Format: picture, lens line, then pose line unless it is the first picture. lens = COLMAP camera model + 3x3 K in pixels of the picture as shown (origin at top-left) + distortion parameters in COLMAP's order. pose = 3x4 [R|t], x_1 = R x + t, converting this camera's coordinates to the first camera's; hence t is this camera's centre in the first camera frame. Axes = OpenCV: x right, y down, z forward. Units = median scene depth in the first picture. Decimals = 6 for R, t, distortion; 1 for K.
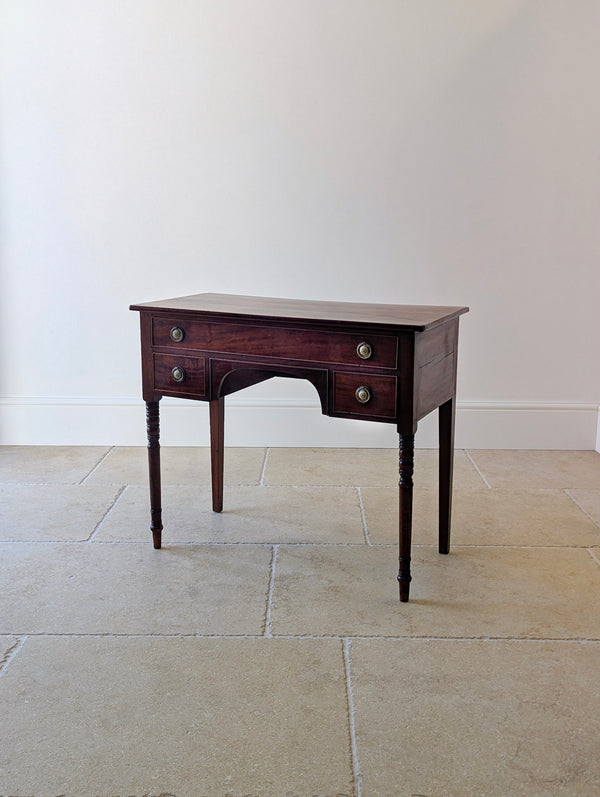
lens RADIAL K [[872.9, 0, 324.5], [0, 872.9, 393.0], [0, 0, 1]] dist [0.048664, 0.000000]
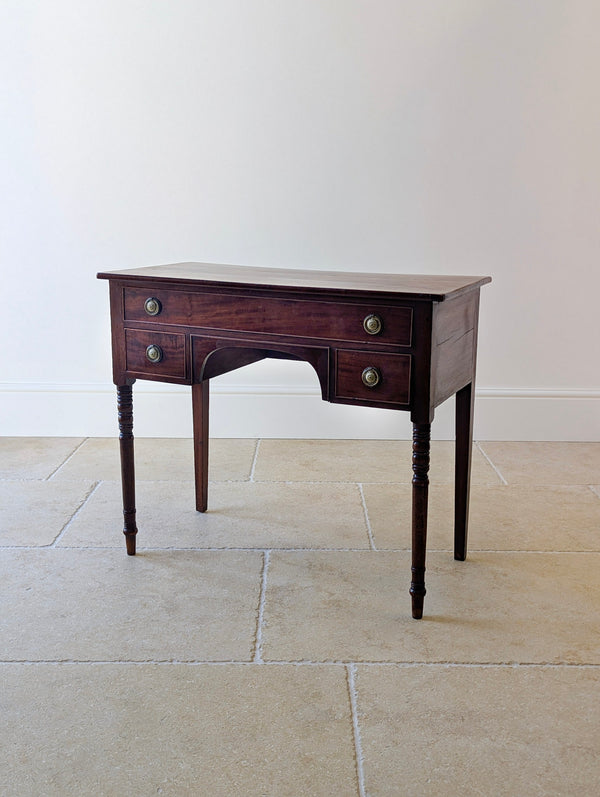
lens RADIAL K [[872.9, 0, 329.6], [0, 872.9, 405.3], [0, 0, 1]] dist [0.048664, 0.000000]
pose [[0.999885, 0.001638, 0.015067, -0.007951], [-0.001992, 0.999721, 0.023517, 0.008950], [-0.015024, -0.023544, 0.999610, 0.142089]]
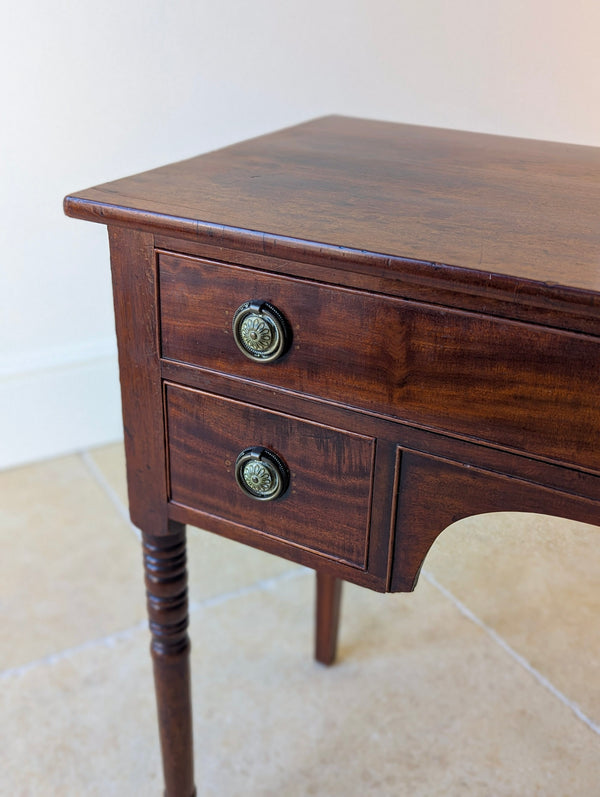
lens RADIAL K [[888.7, 0, 298.4], [0, 888.7, 398.6], [0, 0, 1]] dist [0.057050, 0.000000]
pose [[0.998287, 0.034579, -0.047189, -0.146962], [-0.020849, 0.963943, 0.265291, -0.115789], [0.054661, -0.263853, 0.963013, 0.767499]]
